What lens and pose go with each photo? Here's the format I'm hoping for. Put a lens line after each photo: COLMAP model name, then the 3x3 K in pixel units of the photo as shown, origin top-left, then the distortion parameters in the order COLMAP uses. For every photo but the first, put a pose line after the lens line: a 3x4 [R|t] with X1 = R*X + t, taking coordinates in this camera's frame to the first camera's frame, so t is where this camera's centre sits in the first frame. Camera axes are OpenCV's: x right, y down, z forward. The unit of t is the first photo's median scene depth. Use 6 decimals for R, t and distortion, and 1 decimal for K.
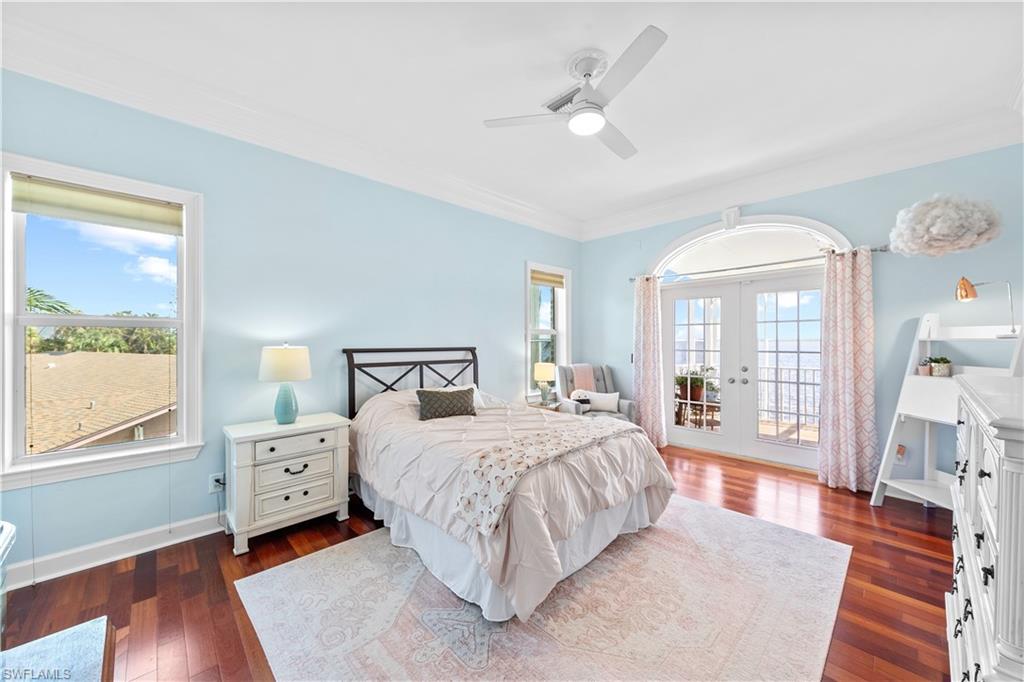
lens RADIAL K [[374.6, 0, 513.7], [0, 374.6, 338.5], [0, 0, 1]] dist [-0.000398, -0.000001]
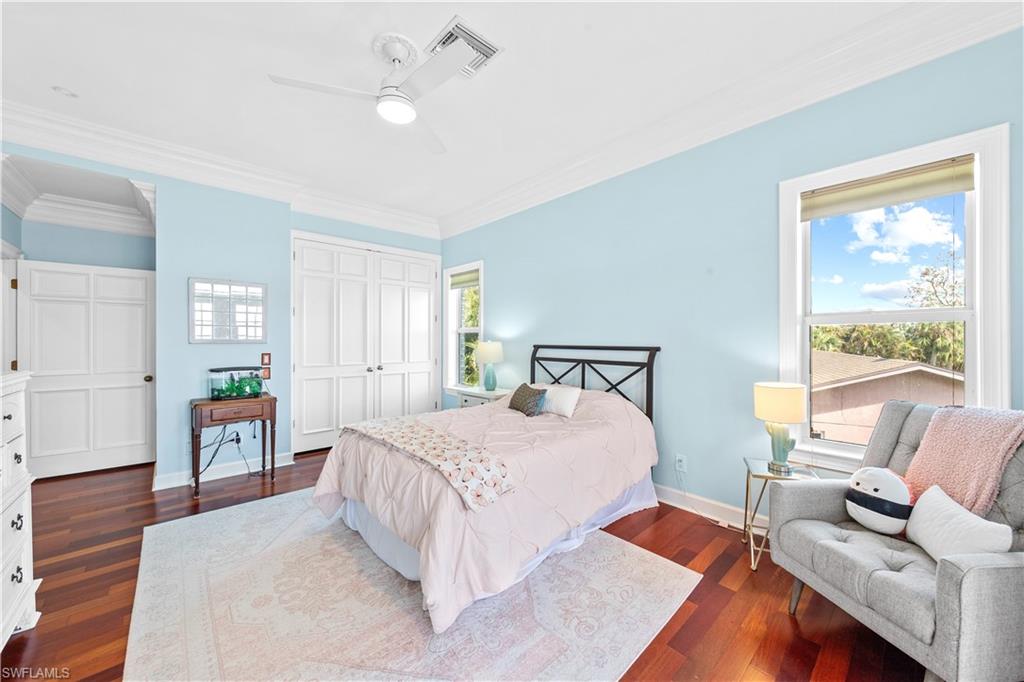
lens RADIAL K [[374.6, 0, 513.7], [0, 374.6, 338.5], [0, 0, 1]] dist [-0.000398, -0.000001]
pose [[-0.019188, -0.001167, -0.999815, 0.740827], [0.008379, 0.999964, -0.001328, 0.006254], [0.999781, -0.008403, -0.019178, 0.853740]]
